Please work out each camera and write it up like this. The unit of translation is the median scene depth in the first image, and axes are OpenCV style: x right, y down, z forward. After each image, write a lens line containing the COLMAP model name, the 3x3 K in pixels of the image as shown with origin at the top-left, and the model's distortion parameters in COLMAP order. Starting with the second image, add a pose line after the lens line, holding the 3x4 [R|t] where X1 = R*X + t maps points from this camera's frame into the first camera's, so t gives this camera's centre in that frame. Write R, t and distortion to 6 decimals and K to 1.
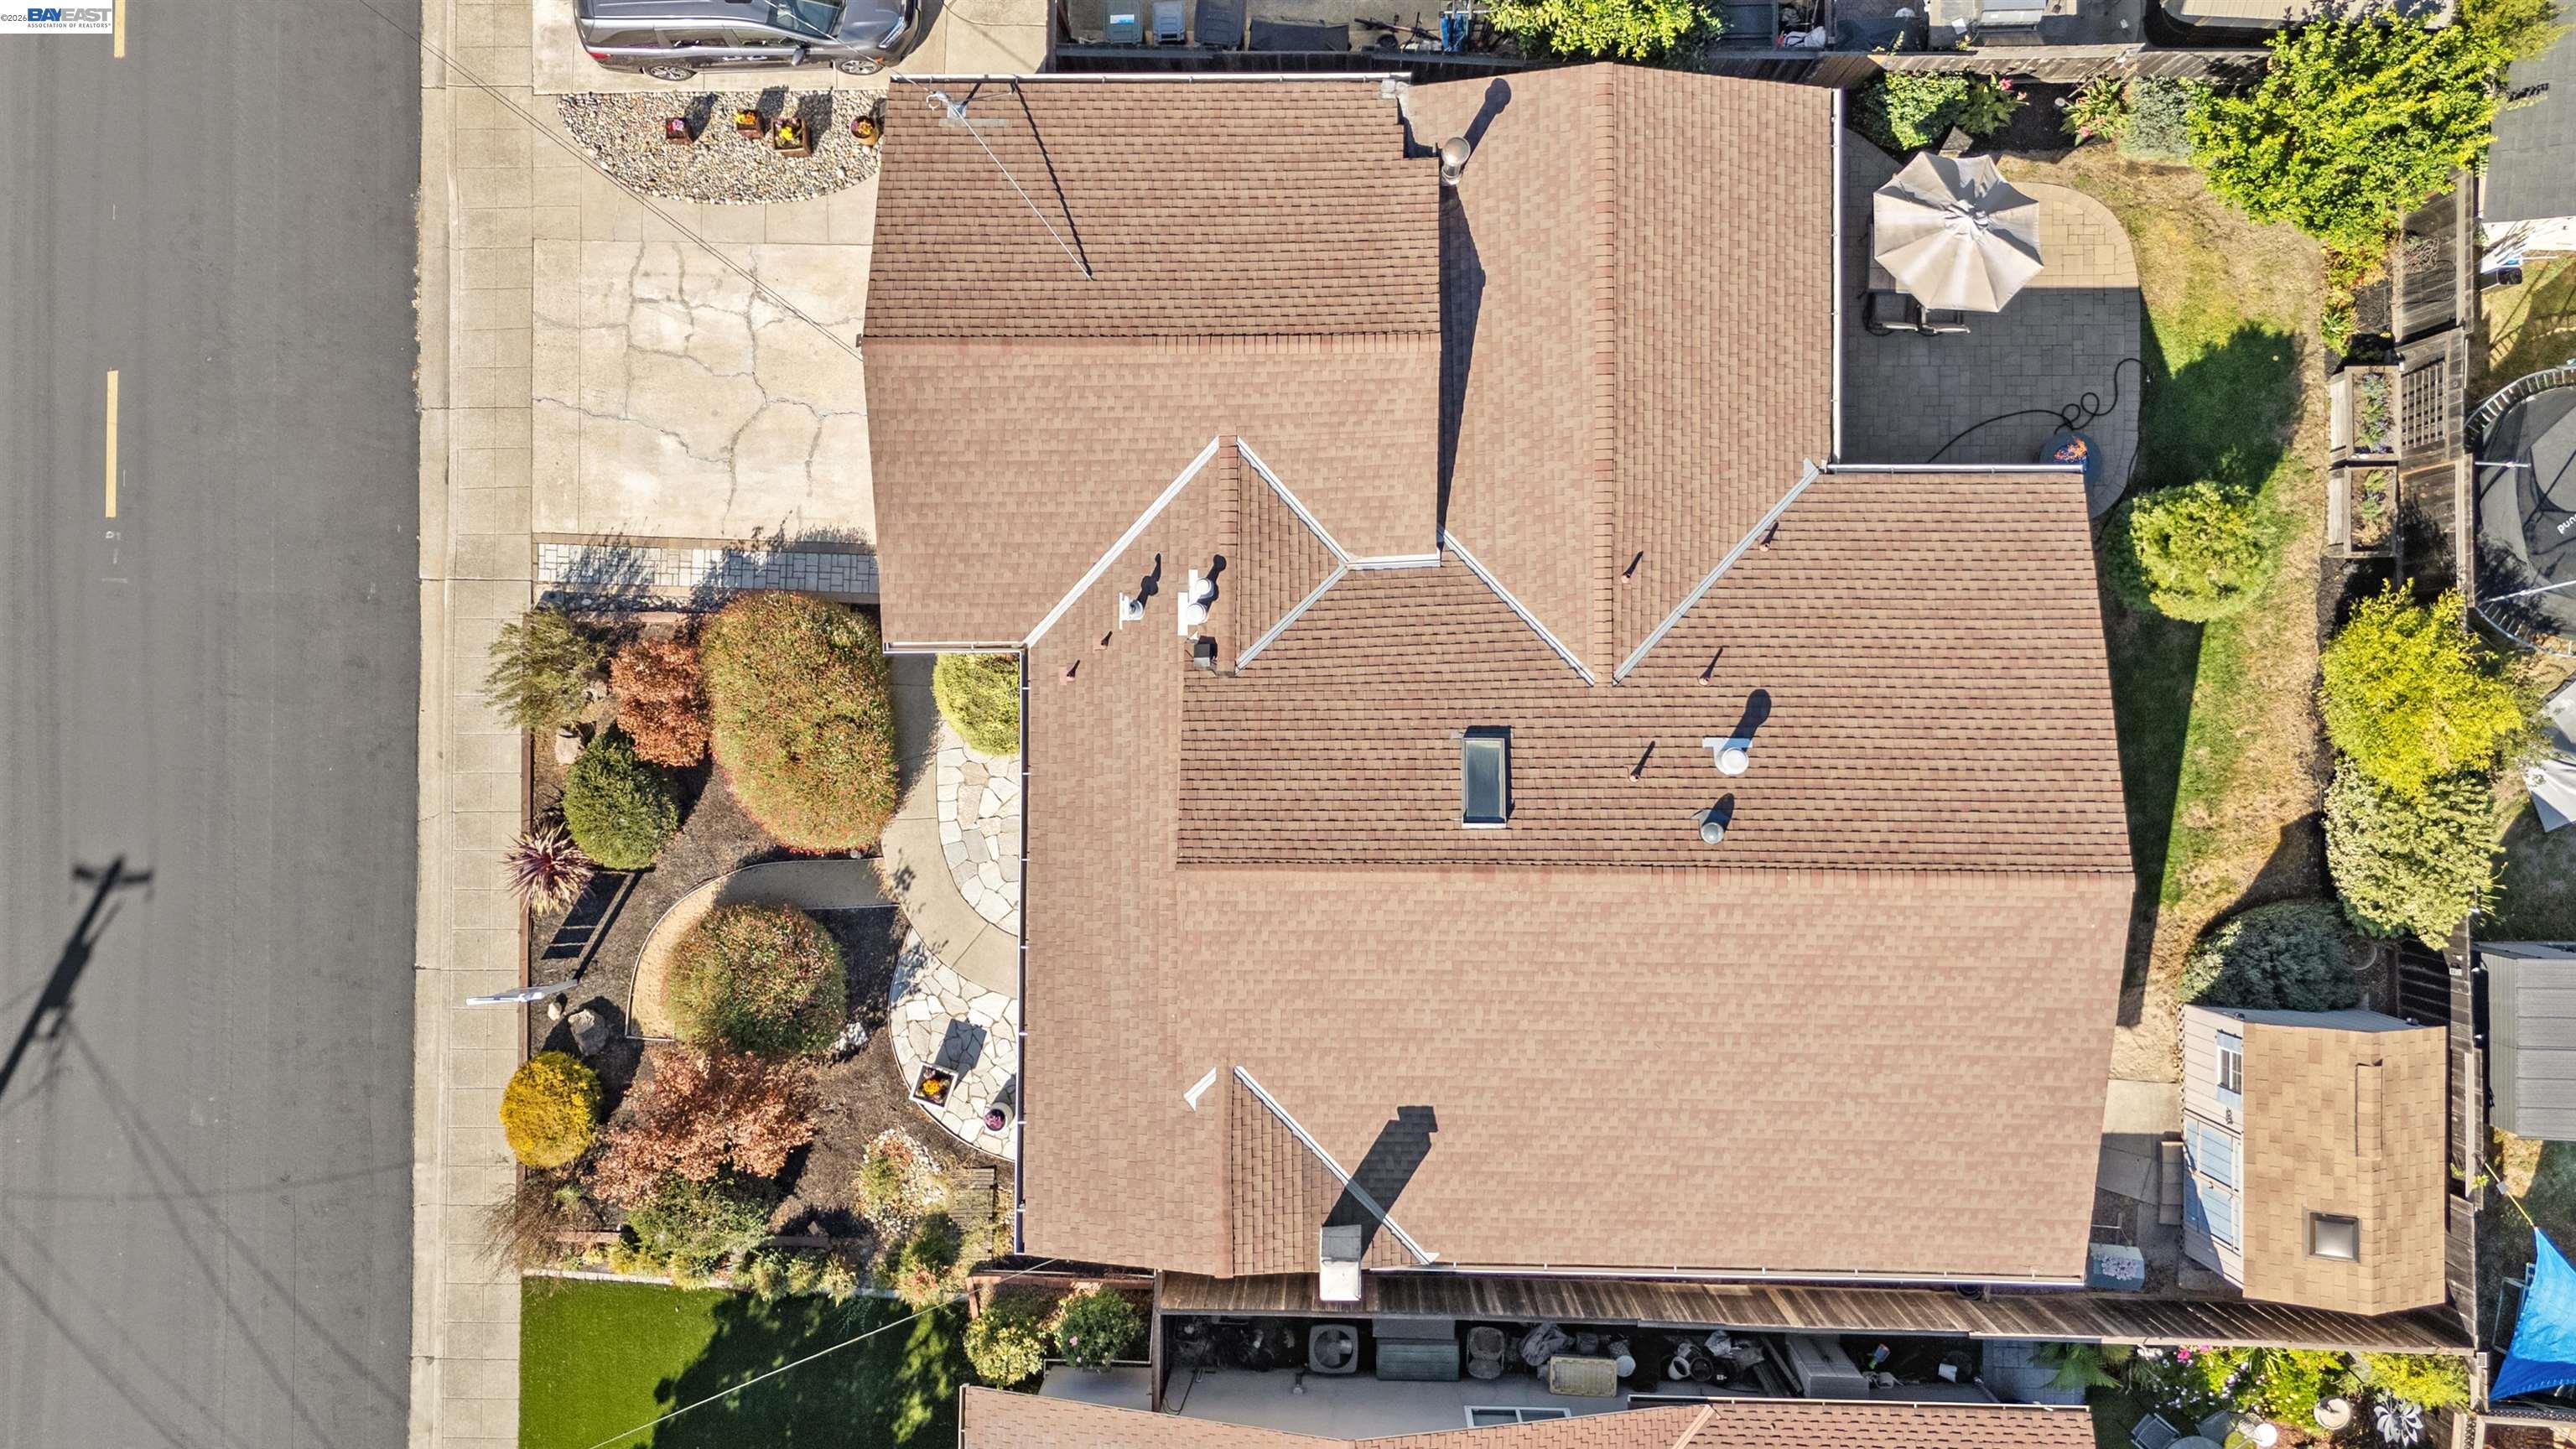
lens RADIAL K [[1888.0, 0, 1295.7], [0, 1888.0, 713.0], [0, 0, 1]] dist [0.077612, -0.078357]
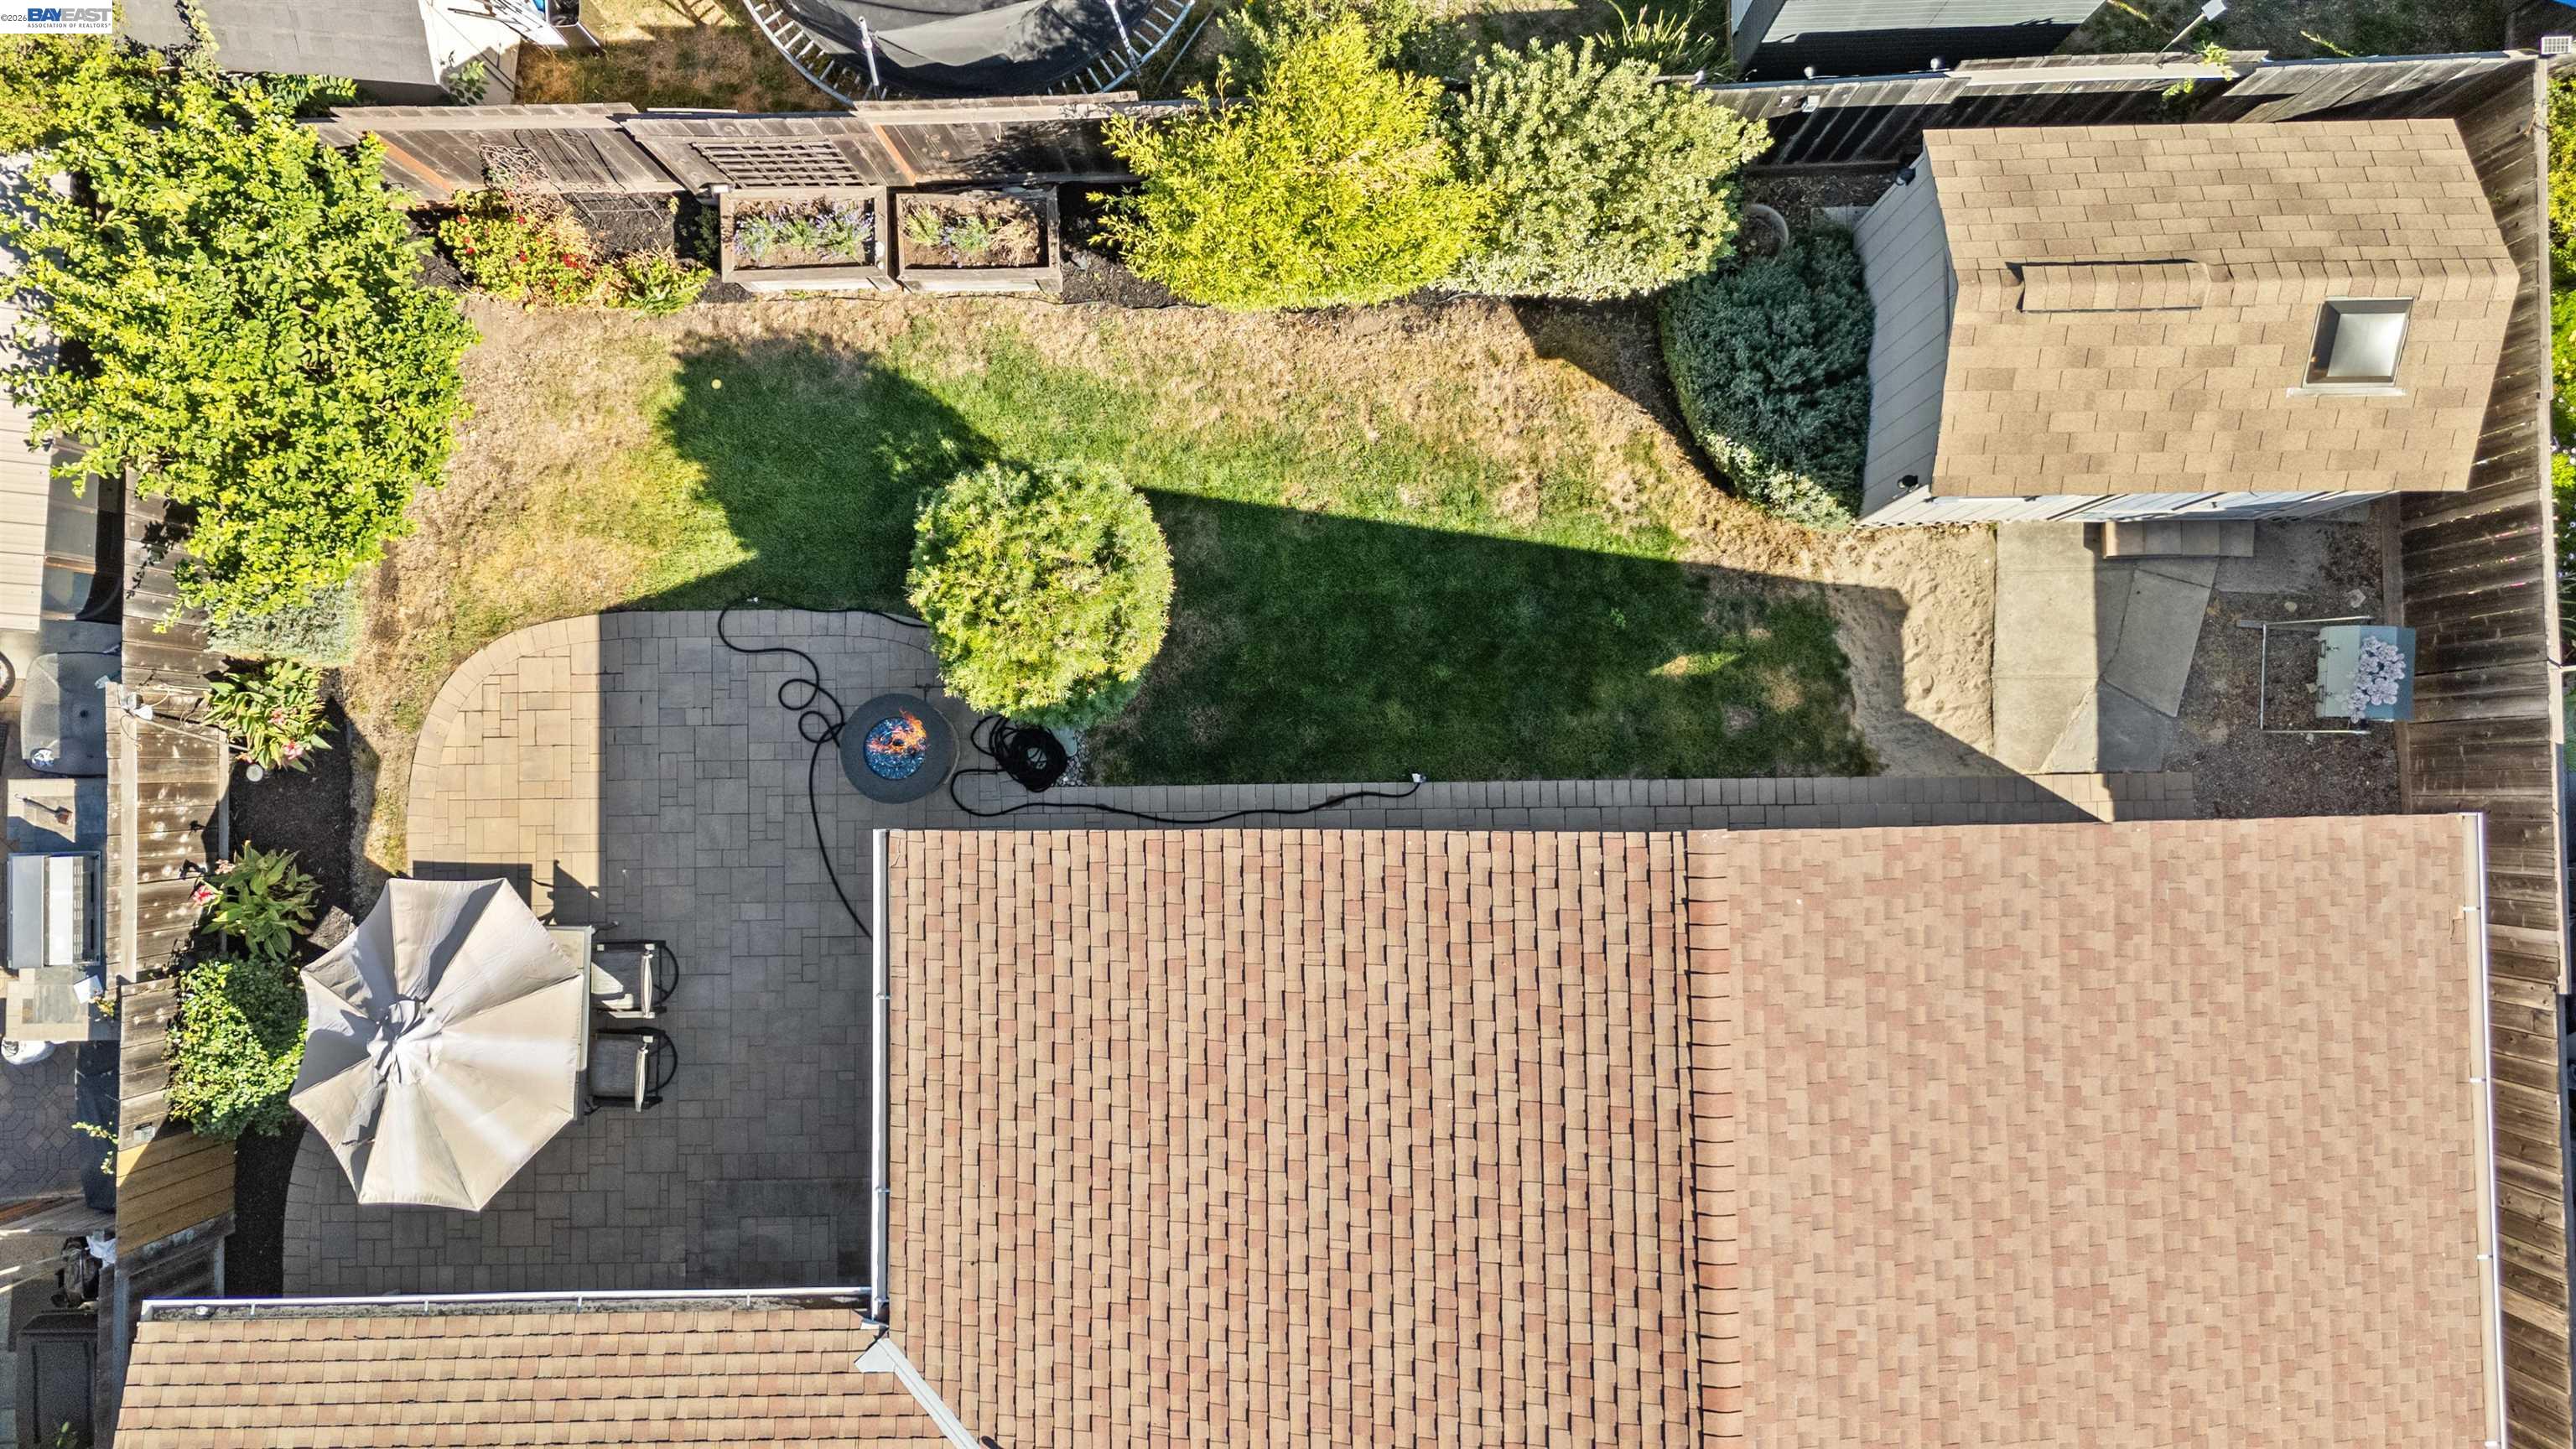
lens RADIAL K [[1888.0, 0, 1295.7], [0, 1888.0, 713.0], [0, 0, 1]] dist [0.077612, -0.078357]
pose [[-0.018851, -0.997429, 0.069136, 0.380485], [0.999713, -0.019827, -0.013465, -0.006396], [0.014801, 0.068863, 0.997516, 0.453488]]
